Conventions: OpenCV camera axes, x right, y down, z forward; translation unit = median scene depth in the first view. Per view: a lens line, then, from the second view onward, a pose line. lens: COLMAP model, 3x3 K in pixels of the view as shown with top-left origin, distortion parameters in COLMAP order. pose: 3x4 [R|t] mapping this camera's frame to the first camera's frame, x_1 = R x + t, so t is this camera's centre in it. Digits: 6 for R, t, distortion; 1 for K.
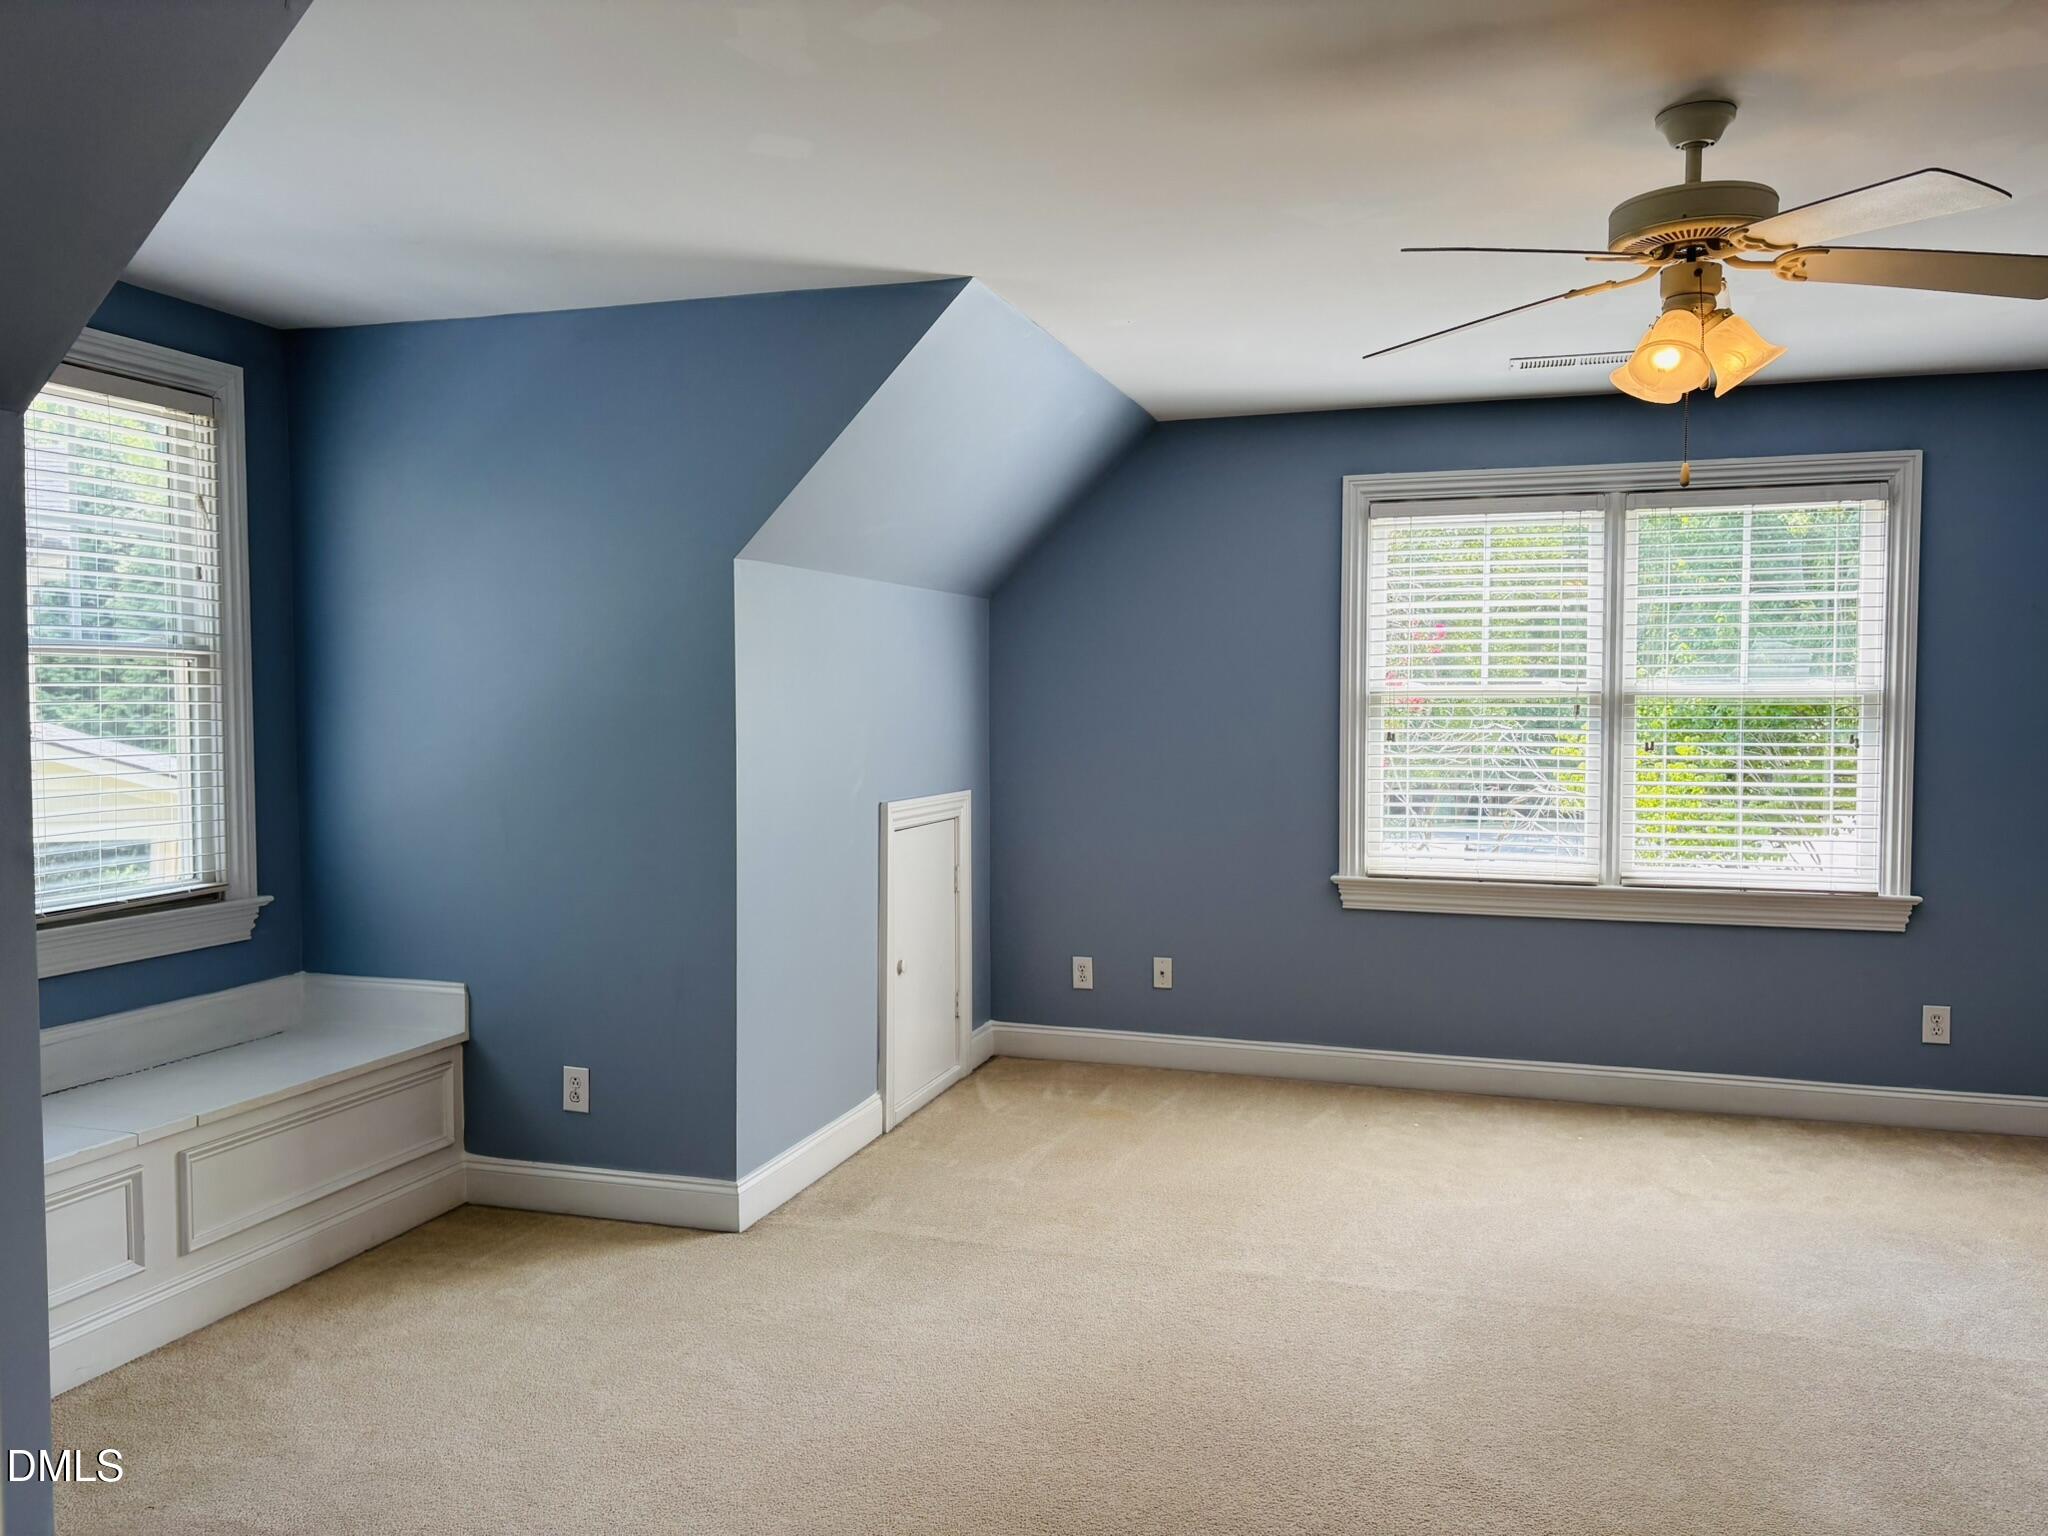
lens RADIAL K [[1544.3, 0, 1040.3], [0, 1544.3, 772.7], [0, 0, 1]] dist [0.073069, -0.108241]
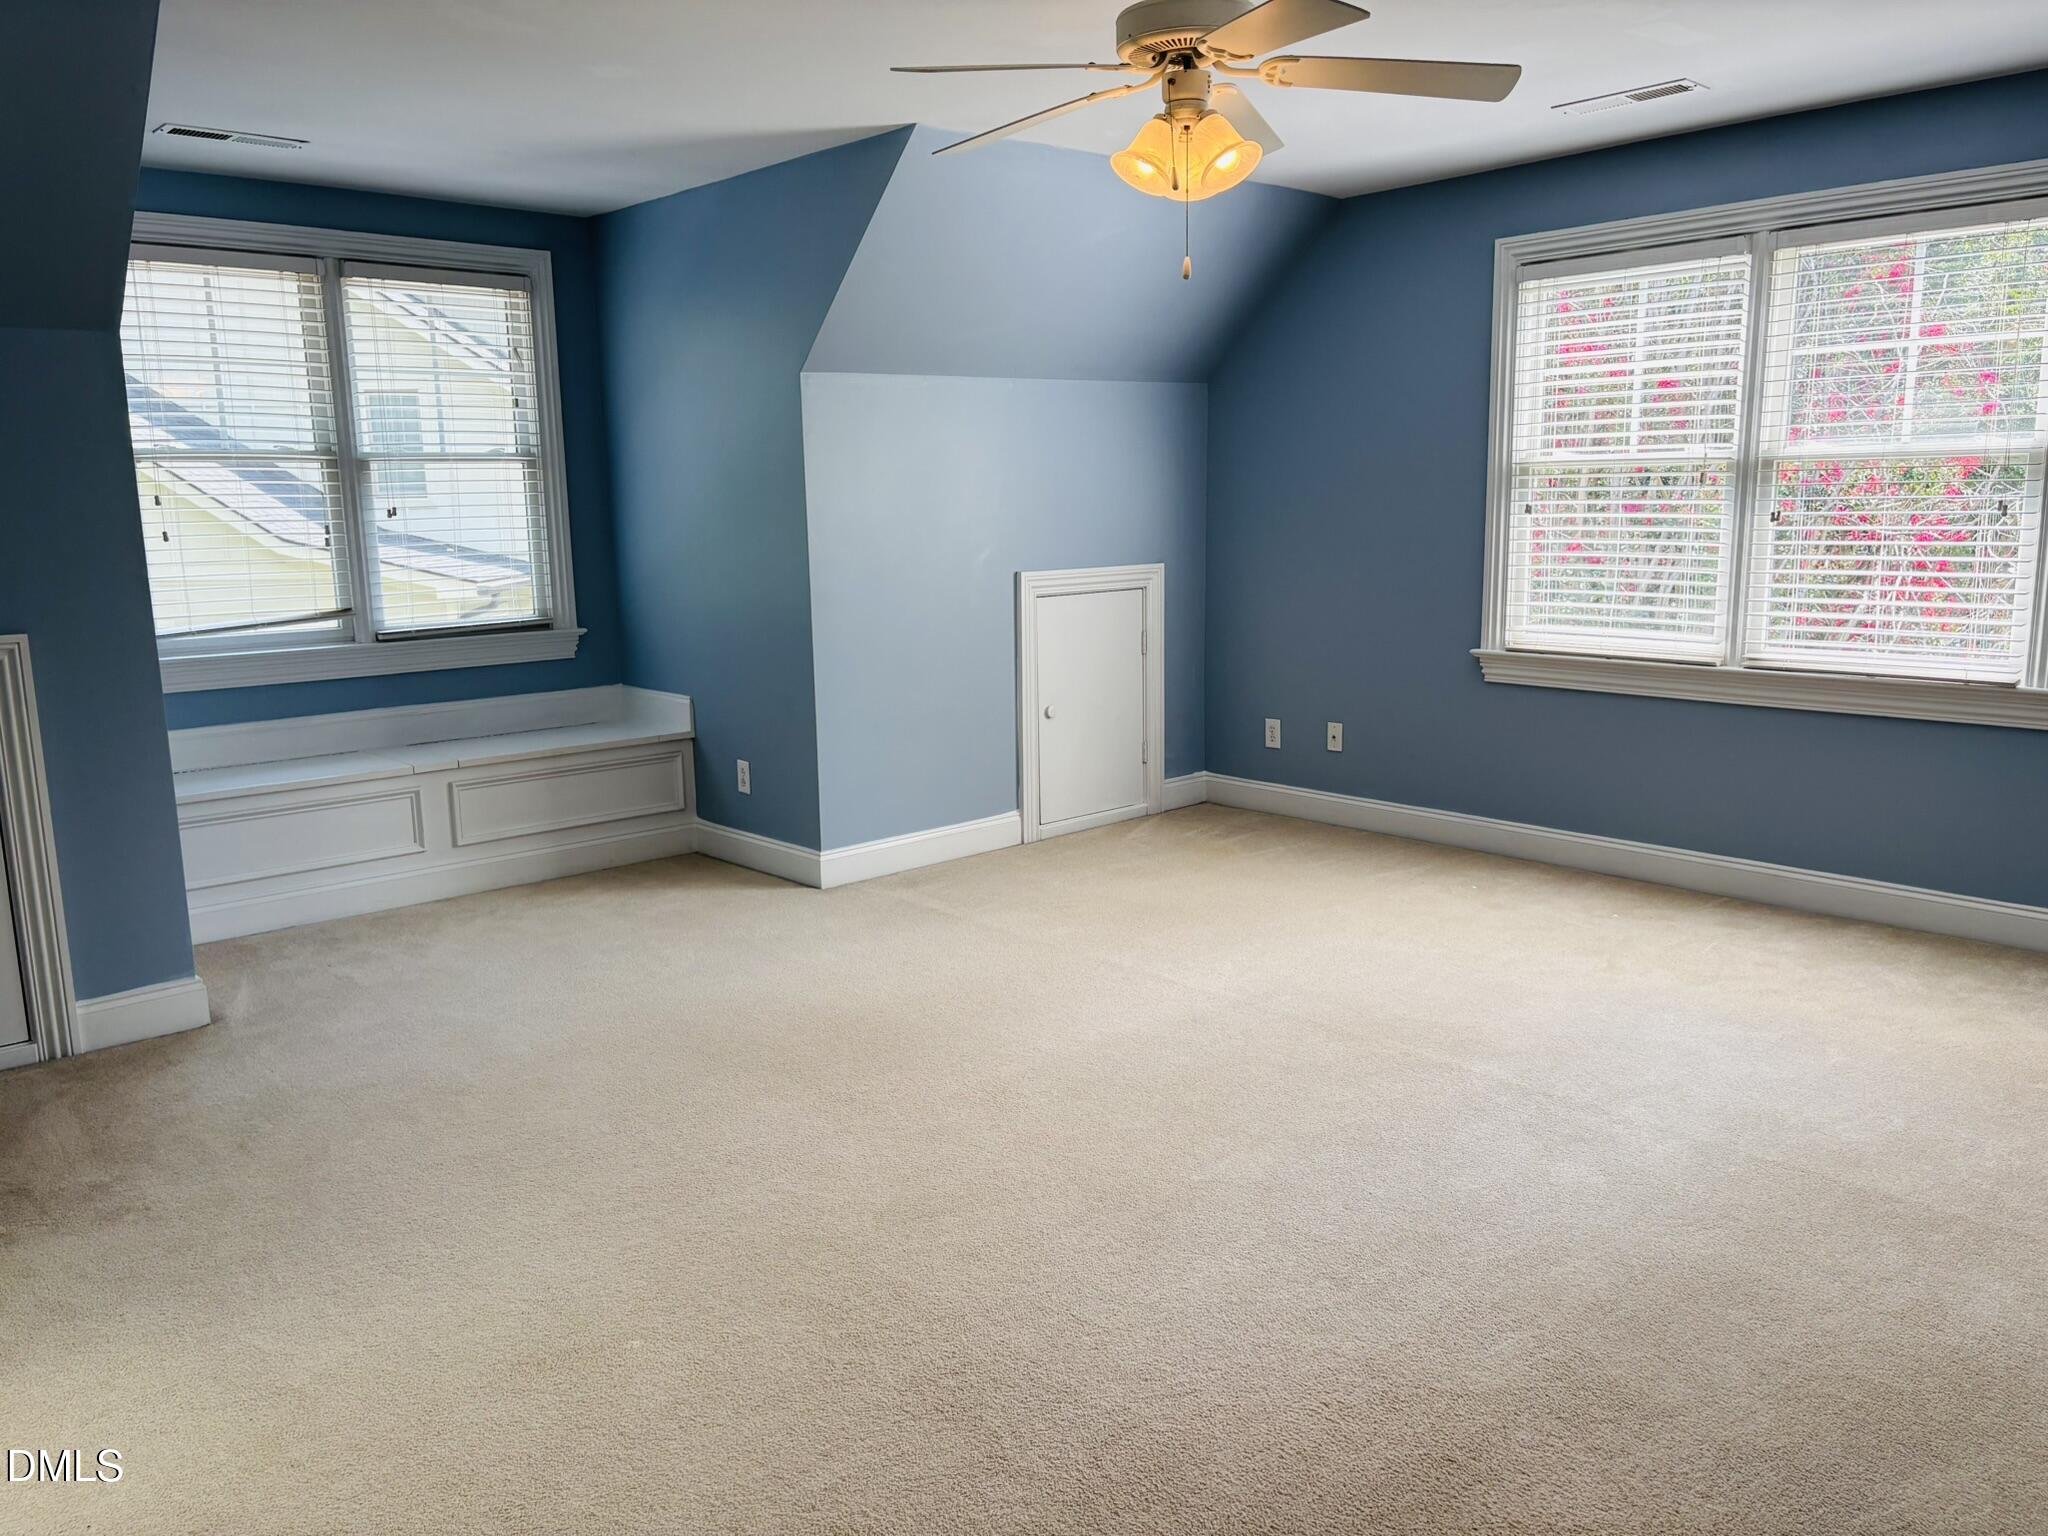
lens RADIAL K [[1544.3, 0, 1040.3], [0, 1544.3, 772.7], [0, 0, 1]] dist [0.073069, -0.108241]
pose [[0.860417, 0.074547, -0.504109, 0.488327], [-0.006071, 0.990671, 0.136138, 0.010158], [0.509555, -0.114075, 0.852843, -0.023911]]
